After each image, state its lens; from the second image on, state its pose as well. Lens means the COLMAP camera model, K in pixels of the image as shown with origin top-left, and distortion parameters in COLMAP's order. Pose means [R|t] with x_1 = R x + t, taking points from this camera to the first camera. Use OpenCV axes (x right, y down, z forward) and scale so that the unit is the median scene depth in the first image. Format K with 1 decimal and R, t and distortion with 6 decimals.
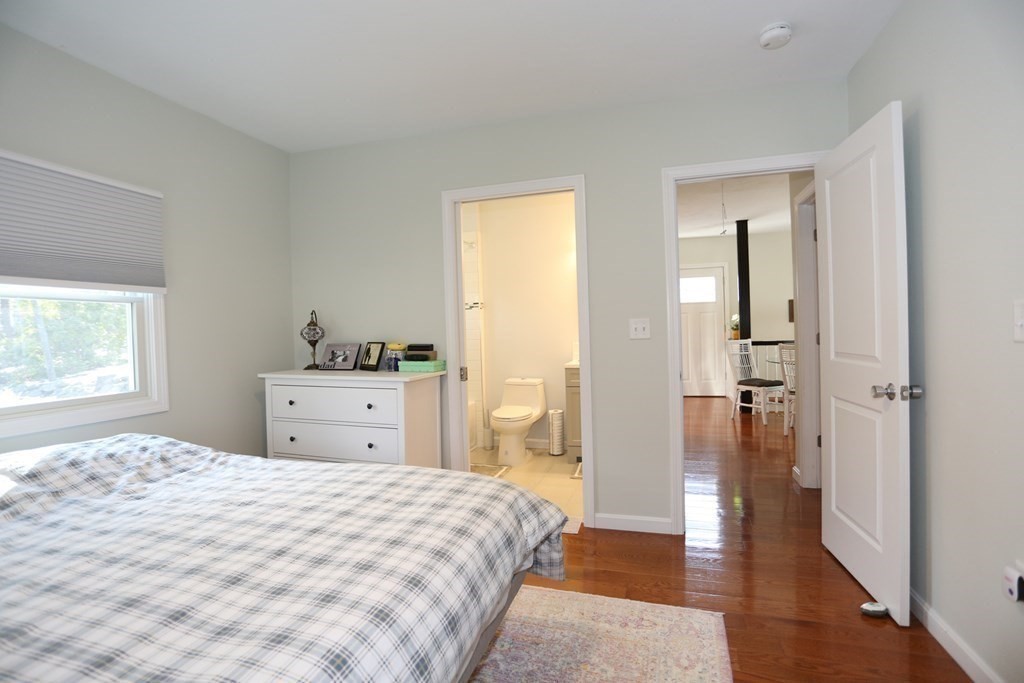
lens RADIAL K [[501.2, 0, 512.0], [0, 501.2, 341.5], [0, 0, 1]] dist [-0.044205, 0.001415]
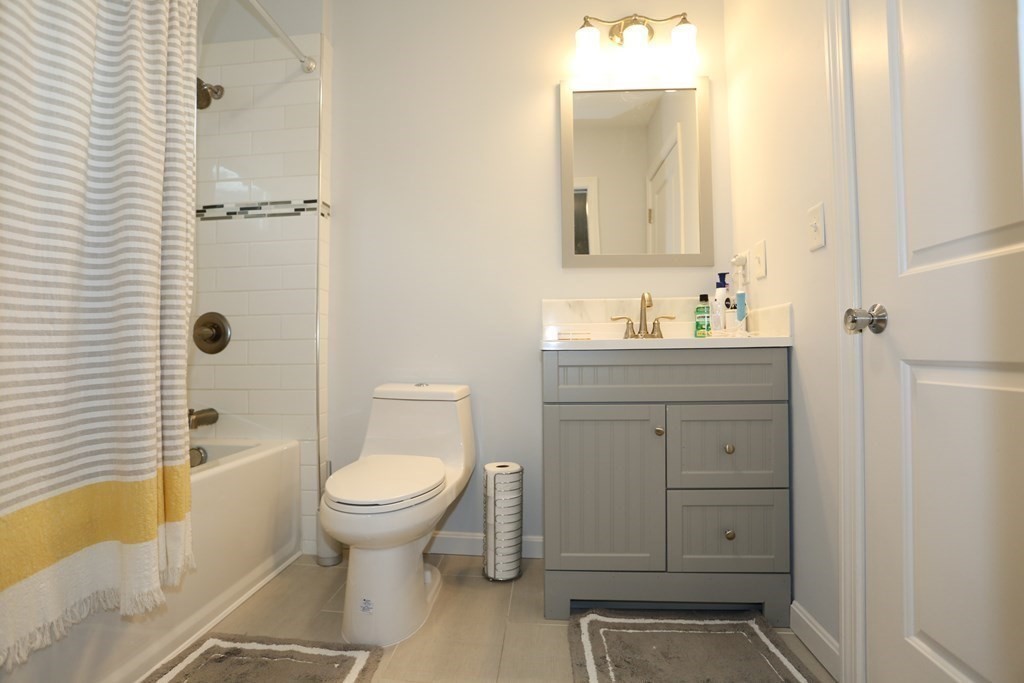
lens RADIAL K [[501.2, 0, 512.0], [0, 501.2, 341.5], [0, 0, 1]] dist [-0.044205, 0.001415]
pose [[0.979050, 0.027194, 0.201795, 0.011798], [-0.018534, 0.998829, -0.044678, 0.057650], [-0.202774, 0.040002, 0.978408, 0.608203]]
